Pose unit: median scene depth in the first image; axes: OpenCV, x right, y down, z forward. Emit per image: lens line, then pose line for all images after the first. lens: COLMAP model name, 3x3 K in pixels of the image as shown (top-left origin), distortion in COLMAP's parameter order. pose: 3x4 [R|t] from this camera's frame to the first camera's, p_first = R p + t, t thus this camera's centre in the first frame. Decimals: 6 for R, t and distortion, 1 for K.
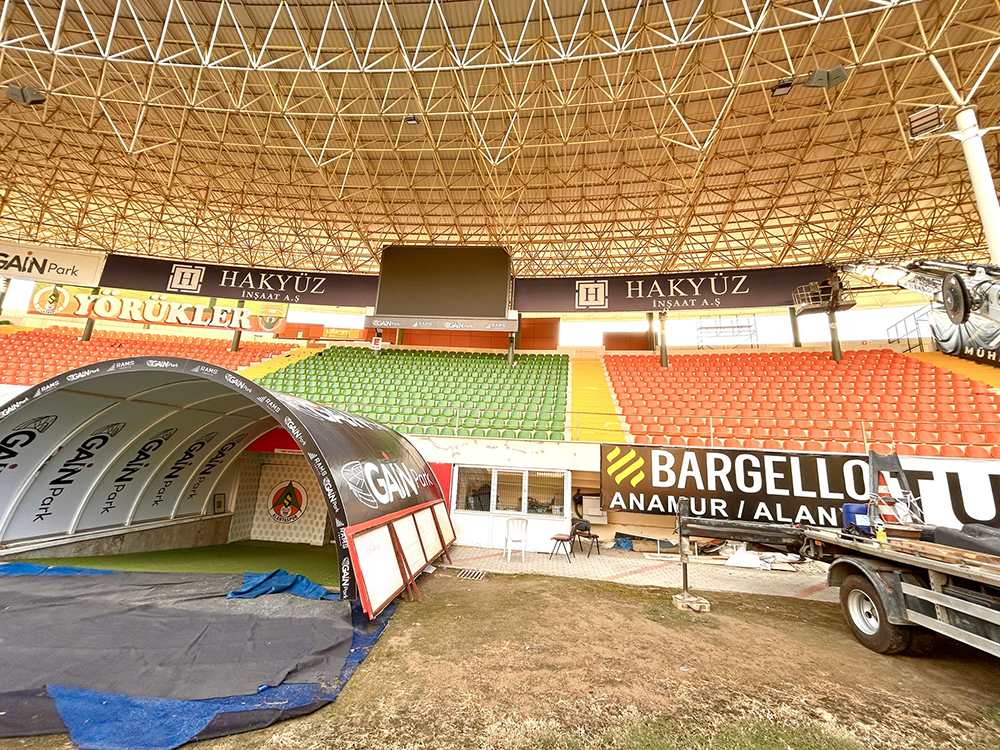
lens RADIAL K [[401.0, 0, 502.3], [0, 401.0, 374.4], [0, 0, 1]] dist [-0.007119, 0.001140]
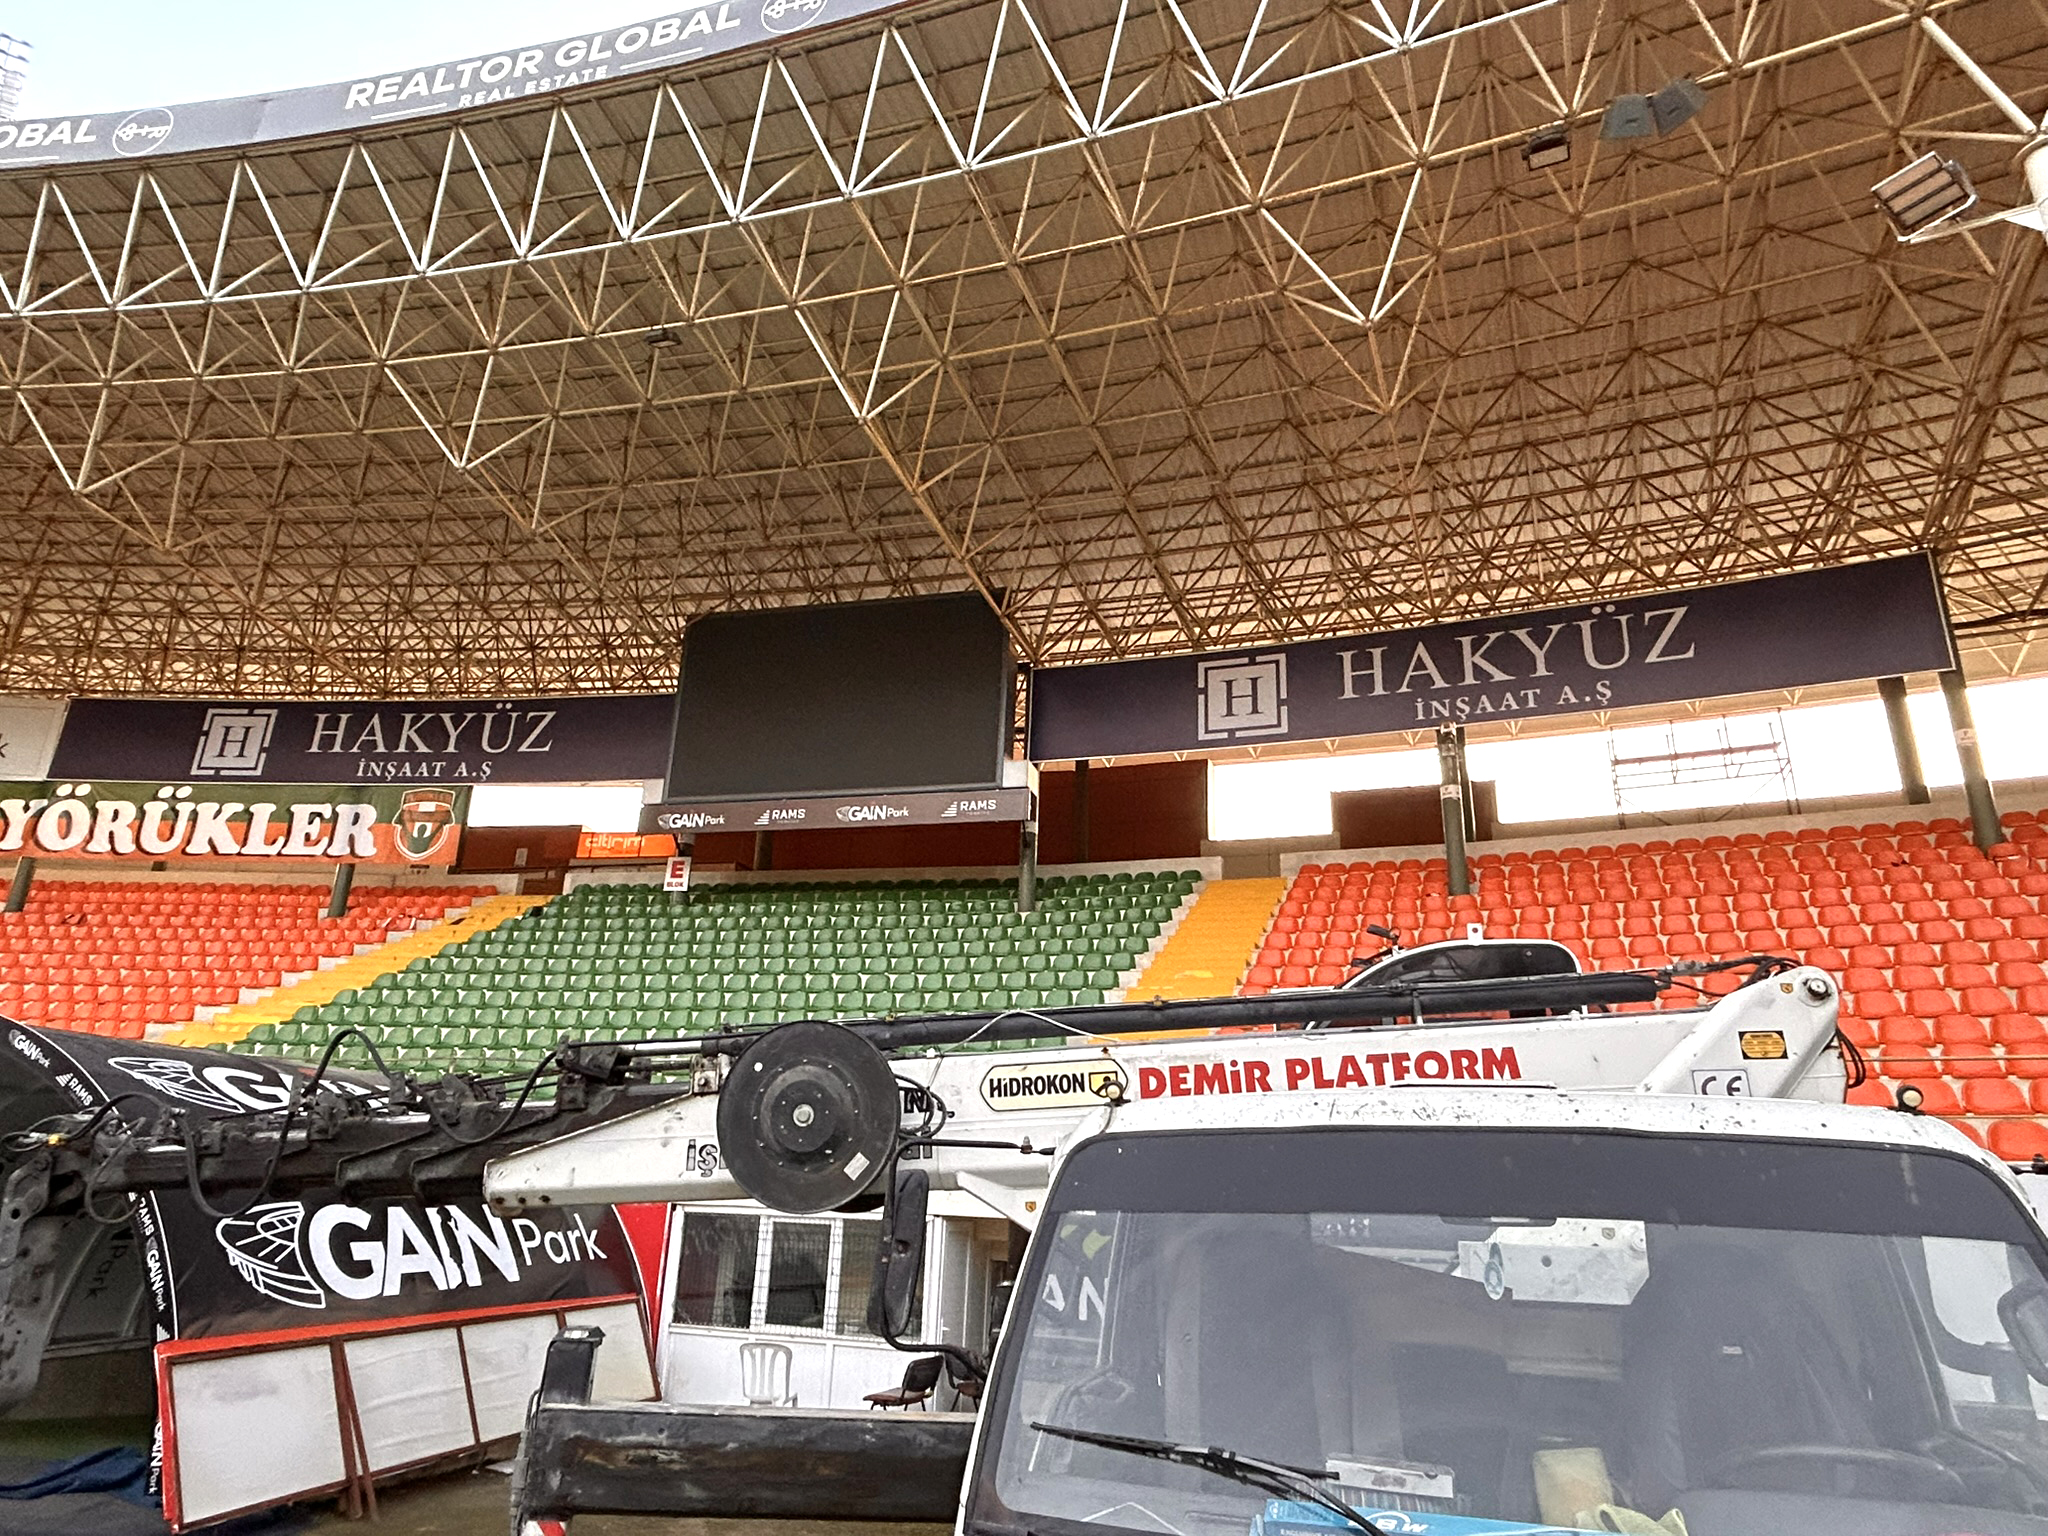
lens RADIAL K [[1226.4, 0, 1022.6], [0, 1226.4, 777.4], [0, 0, 1]] dist [-0.020102, 0.007902]
pose [[0.984235, -0.074843, -0.160251, 0.193376], [0.056474, 0.991611, -0.116264, -0.015457], [0.167608, 0.105381, 0.980205, -0.075044]]
